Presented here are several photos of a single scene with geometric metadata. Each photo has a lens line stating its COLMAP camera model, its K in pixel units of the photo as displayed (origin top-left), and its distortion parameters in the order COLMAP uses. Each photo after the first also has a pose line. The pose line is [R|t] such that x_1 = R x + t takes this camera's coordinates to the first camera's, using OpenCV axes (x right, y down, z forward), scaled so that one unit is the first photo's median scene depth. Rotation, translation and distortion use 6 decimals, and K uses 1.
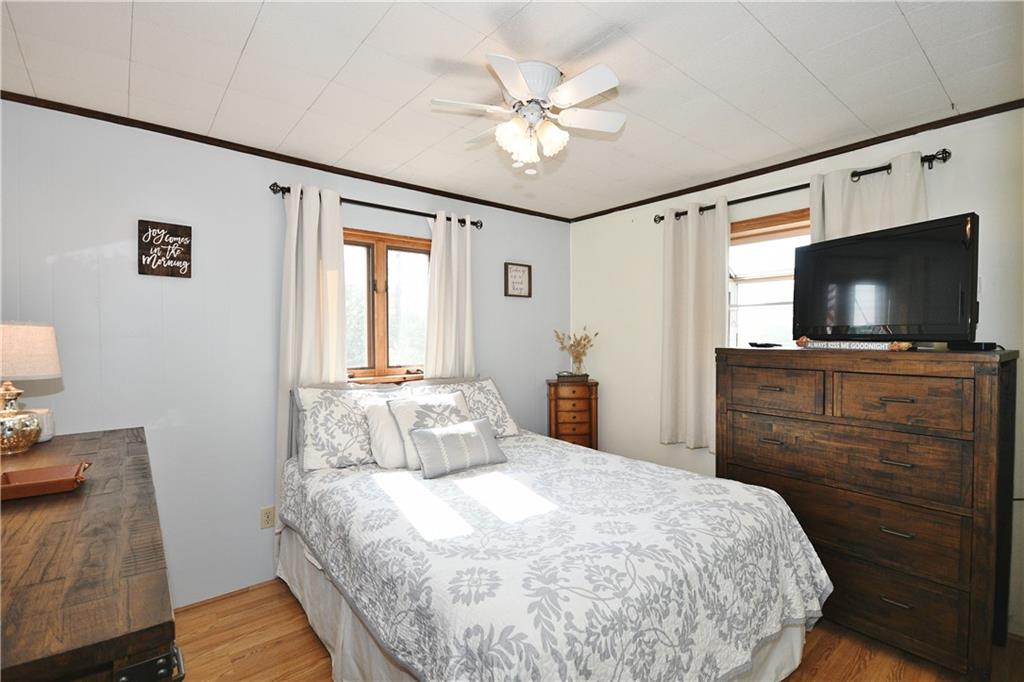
lens RADIAL K [[479.6, 0, 511.4], [0, 479.6, 339.5], [0, 0, 1]] dist [-0.009853, -0.002096]
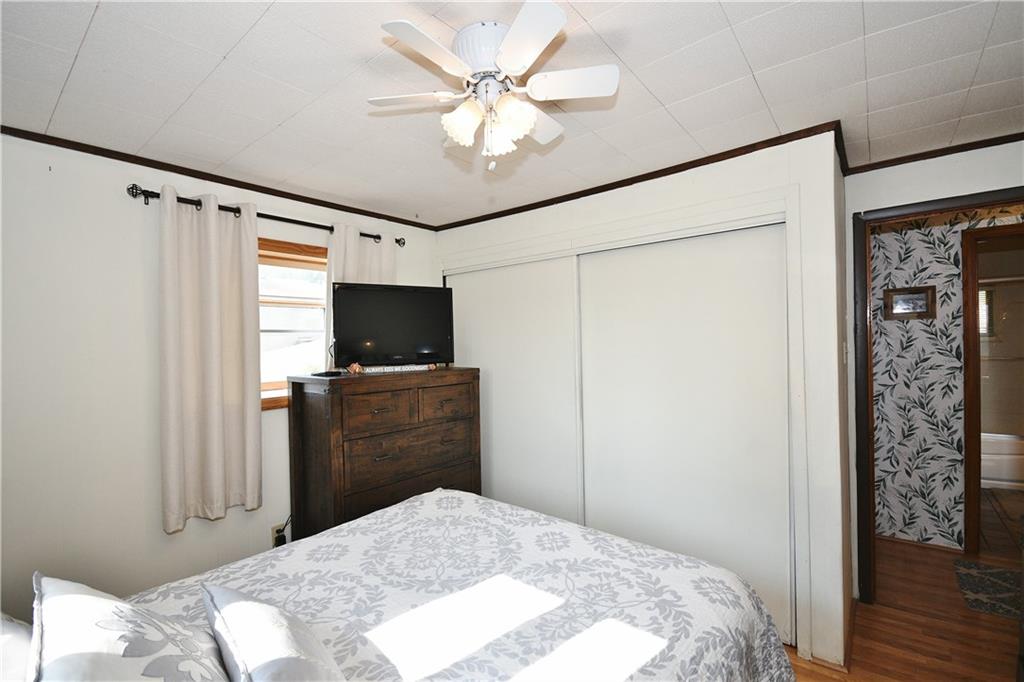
lens RADIAL K [[448.3, 0, 510.8], [0, 448.3, 342.3], [0, 0, 1]] dist [0.001439, -0.004577]
pose [[-0.200926, 0.007676, 0.979576, -0.617702], [0.029396, 0.999566, -0.001803, -0.052801], [-0.979165, 0.028433, -0.201065, 1.017544]]
